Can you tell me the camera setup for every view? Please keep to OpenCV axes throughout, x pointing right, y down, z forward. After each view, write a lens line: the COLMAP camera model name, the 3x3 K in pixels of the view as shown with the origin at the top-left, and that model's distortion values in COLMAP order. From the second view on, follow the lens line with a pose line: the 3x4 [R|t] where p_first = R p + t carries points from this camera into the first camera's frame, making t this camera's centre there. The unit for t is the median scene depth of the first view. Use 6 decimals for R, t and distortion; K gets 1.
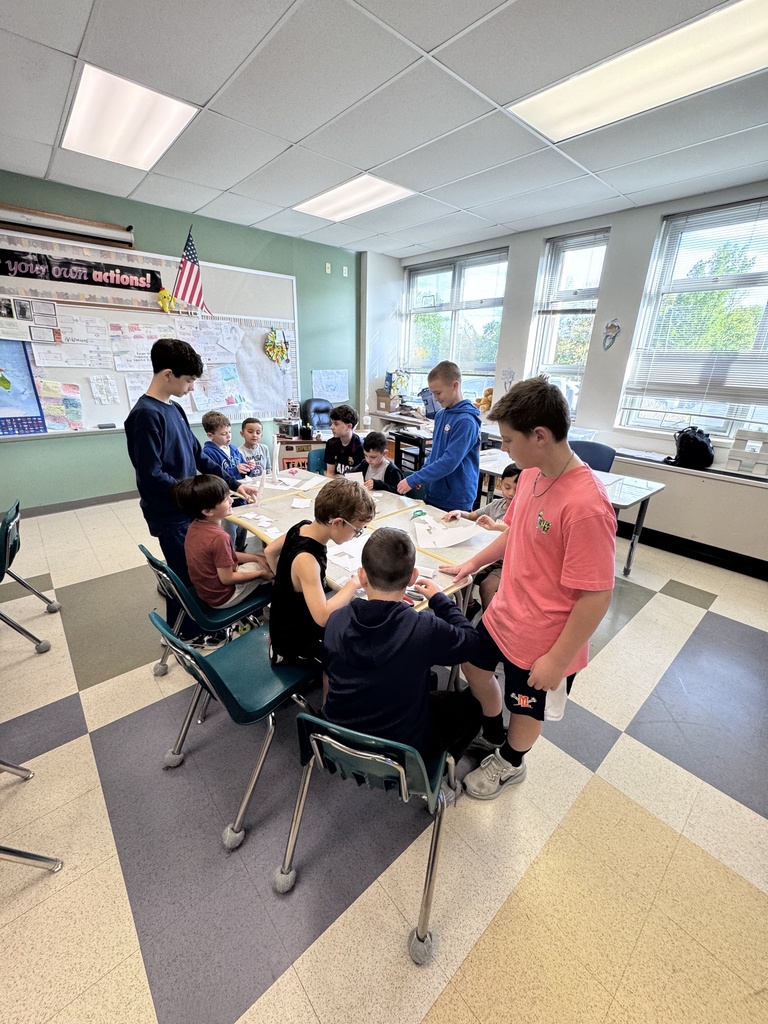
lens RADIAL K [[405.1, 0, 382.0], [0, 405.1, 508.9], [0, 0, 1]] dist [0.002423, -0.001153]
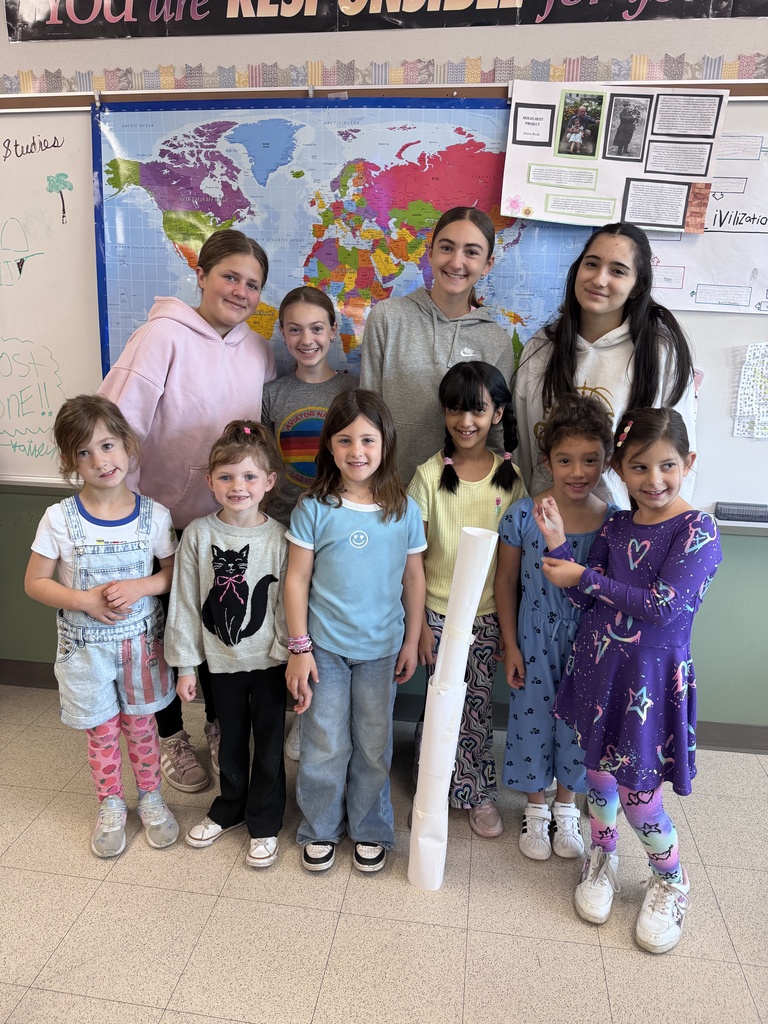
lens RADIAL K [[825.4, 0, 382.9], [0, 825.4, 513.0], [0, 0, 1]] dist [-0.001062, -0.016226]
pose [[0.625551, 0.227537, -0.746266, -0.406315], [-0.263984, 0.961837, 0.071982, -0.179626], [0.734165, 0.151974, 0.661744, 0.430709]]
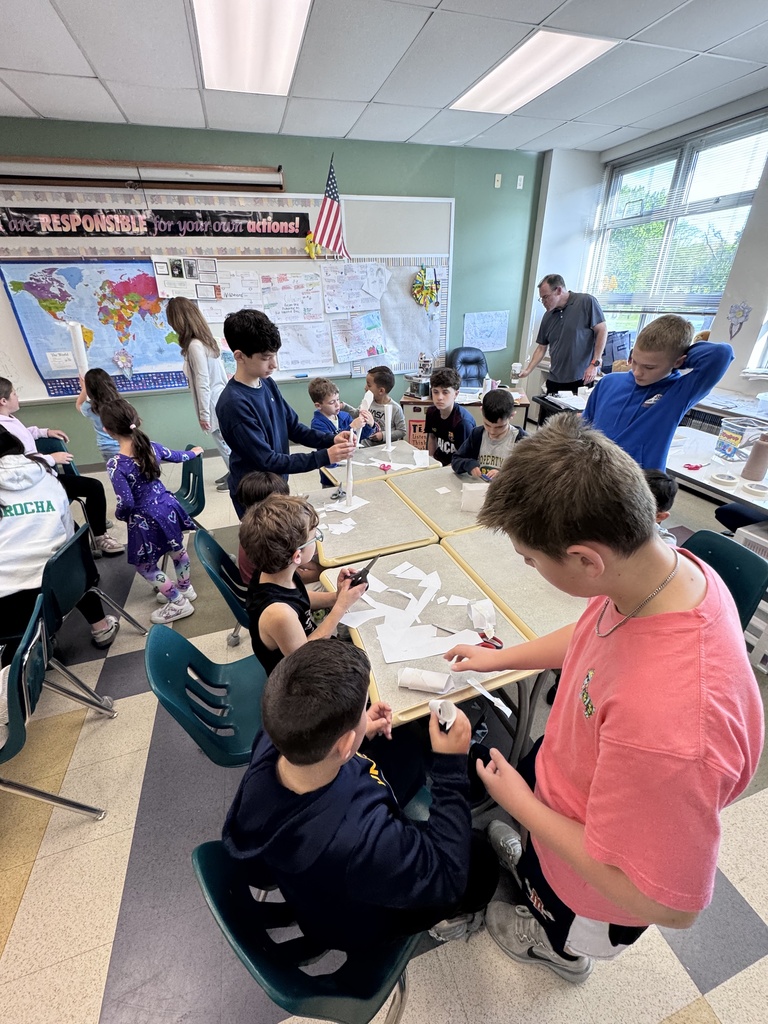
lens RADIAL K [[405.1, 0, 385.9], [0, 405.1, 507.9], [0, 0, 1]] dist [0.002423, -0.001153]
pose [[0.917301, 0.145670, -0.370594, 0.075625], [-0.092559, 0.983194, 0.157362, -0.069871], [0.387289, -0.110046, 0.915367, 0.119586]]
